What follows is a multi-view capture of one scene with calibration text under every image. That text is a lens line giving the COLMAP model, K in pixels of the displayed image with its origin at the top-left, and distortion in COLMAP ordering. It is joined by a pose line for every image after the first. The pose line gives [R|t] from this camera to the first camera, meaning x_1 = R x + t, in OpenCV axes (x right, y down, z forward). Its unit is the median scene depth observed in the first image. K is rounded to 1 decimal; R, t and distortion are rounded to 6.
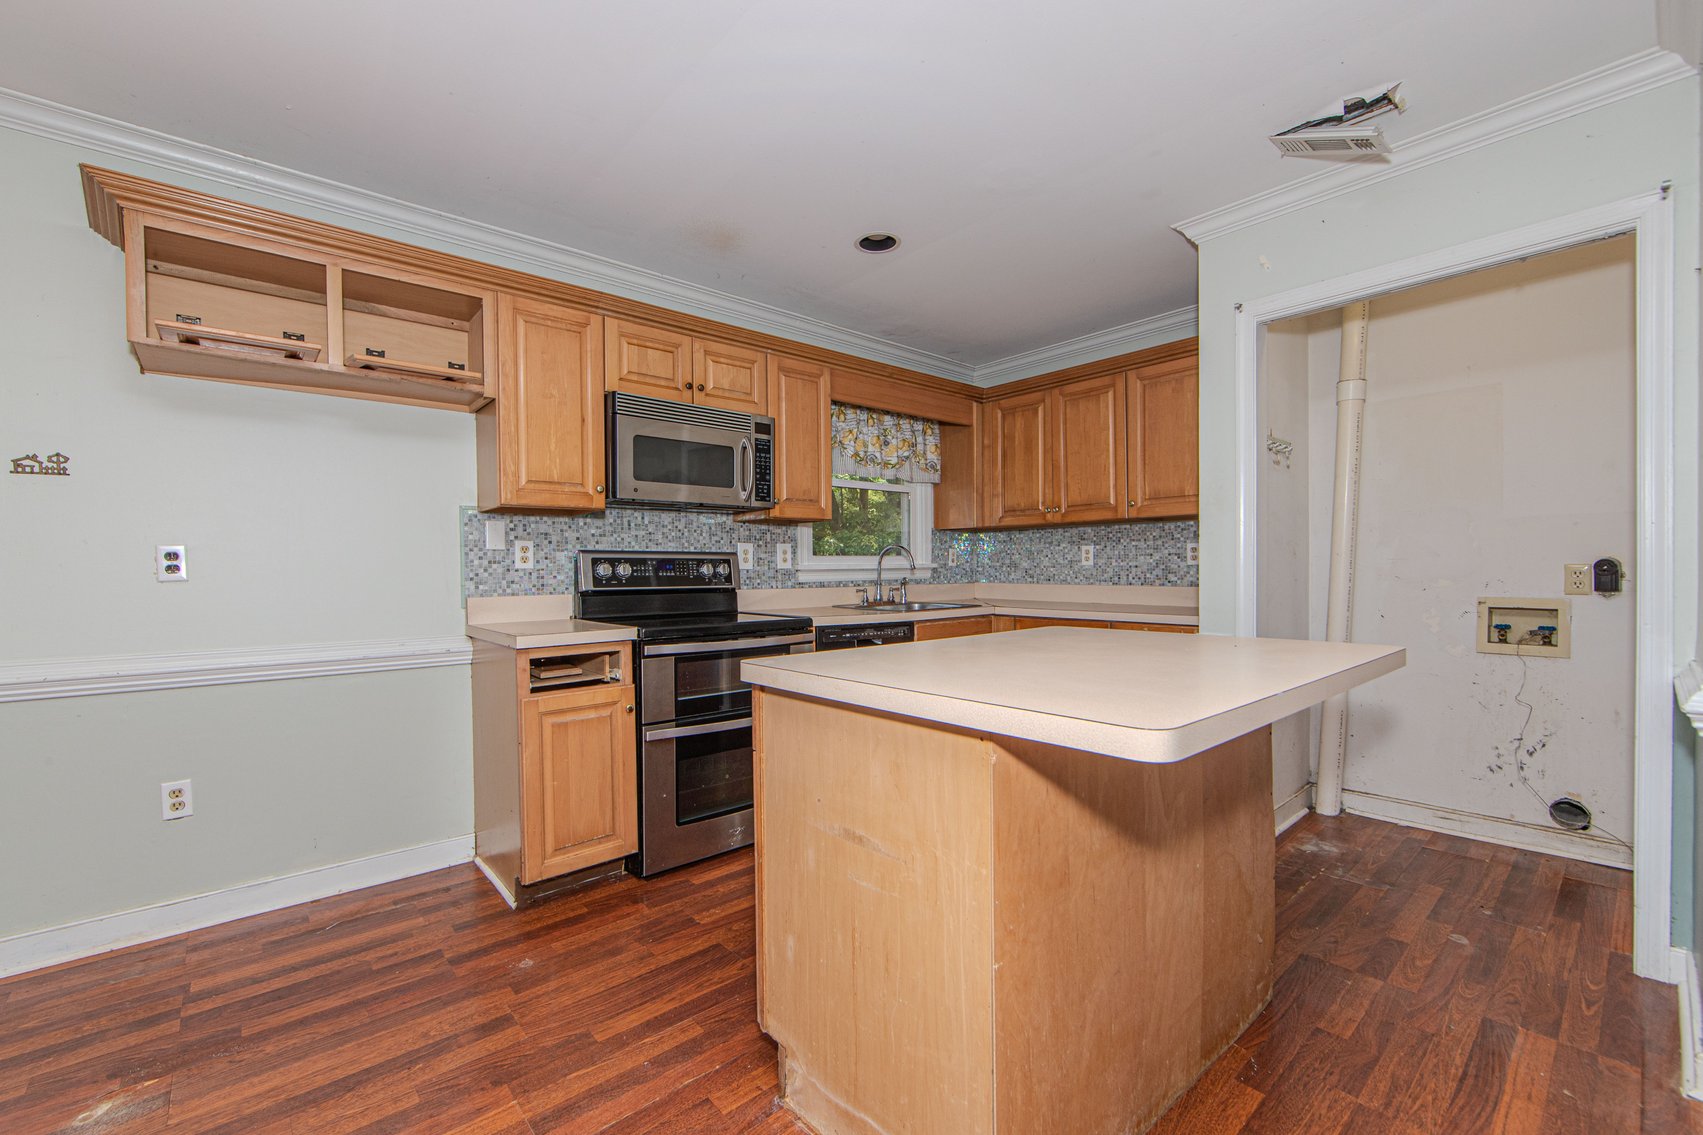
lens RADIAL K [[716.9, 0, 849.0], [0, 716.9, 575.9], [0, 0, 1]] dist [-0.000501, -0.000306]
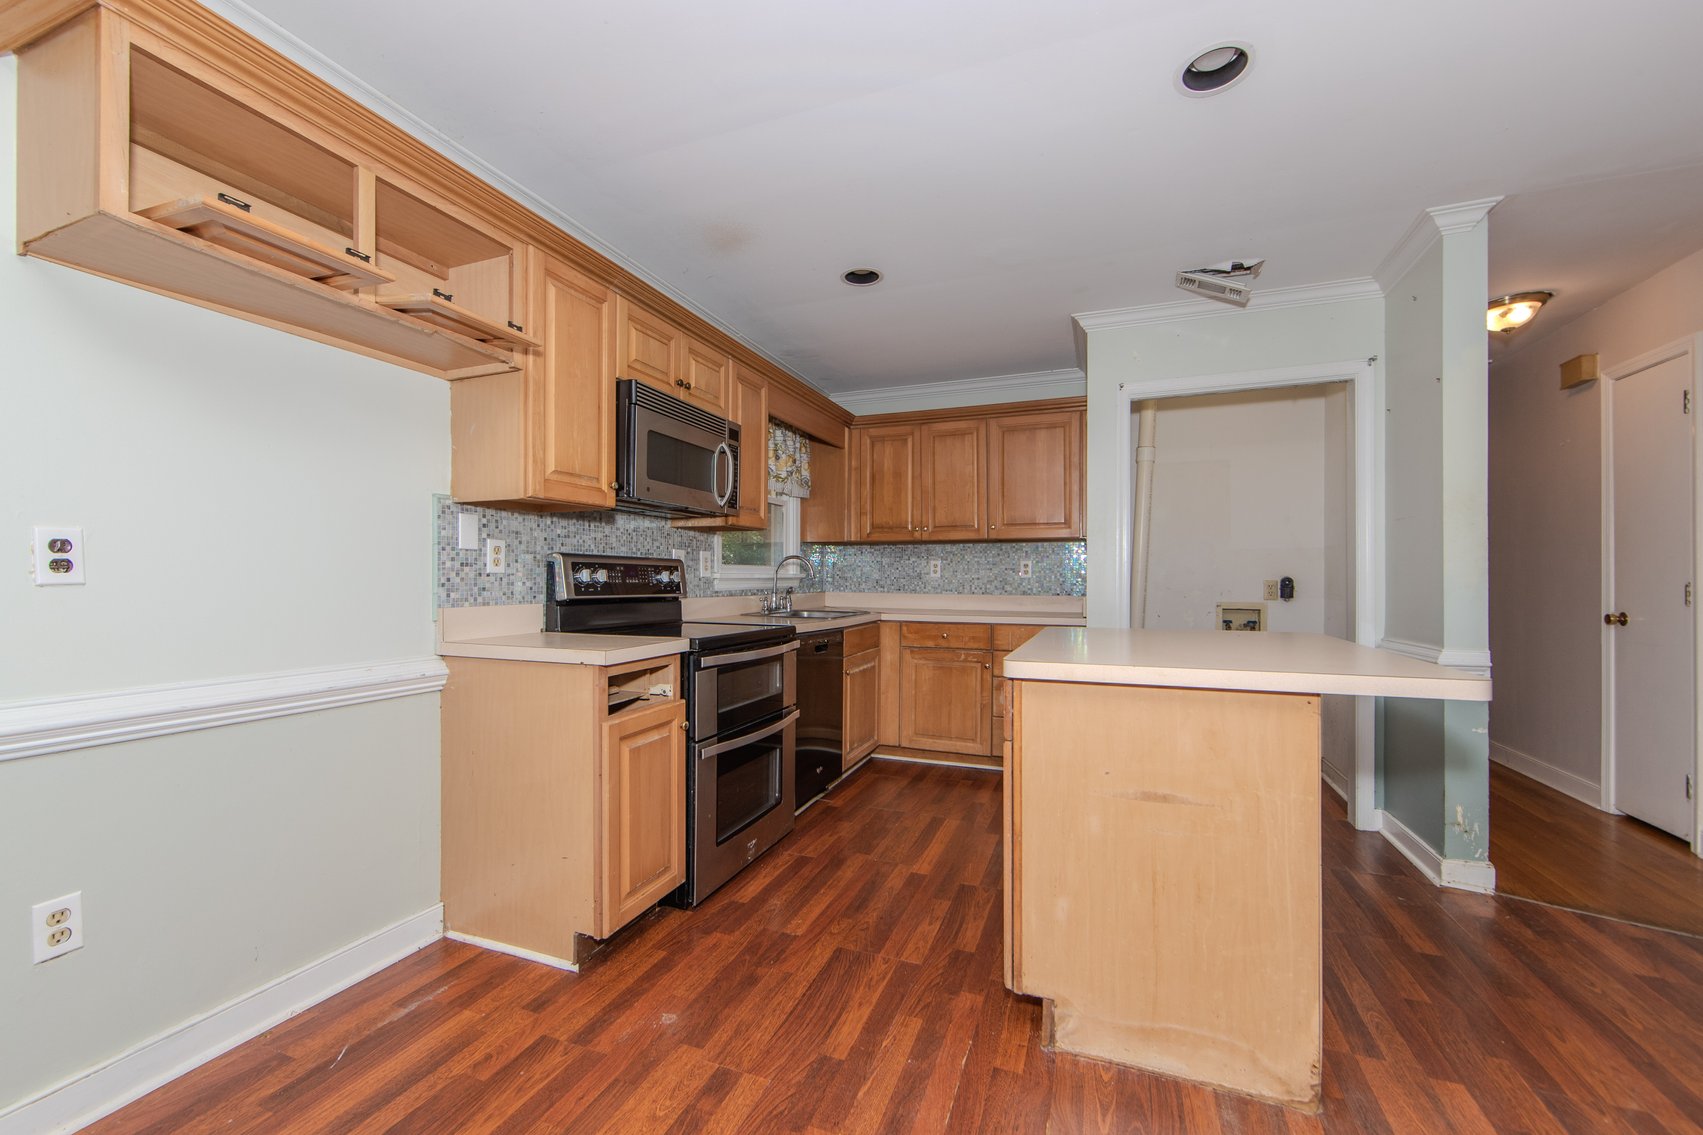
lens RADIAL K [[699.0, 0, 843.9], [0, 699.0, 574.7], [0, 0, 1]] dist [-0.001066, -0.000459]
pose [[0.881244, 0.013786, 0.472460, -0.485361], [-0.005605, 0.999809, -0.018718, 0.004959], [-0.472628, 0.013847, 0.881153, 0.092101]]
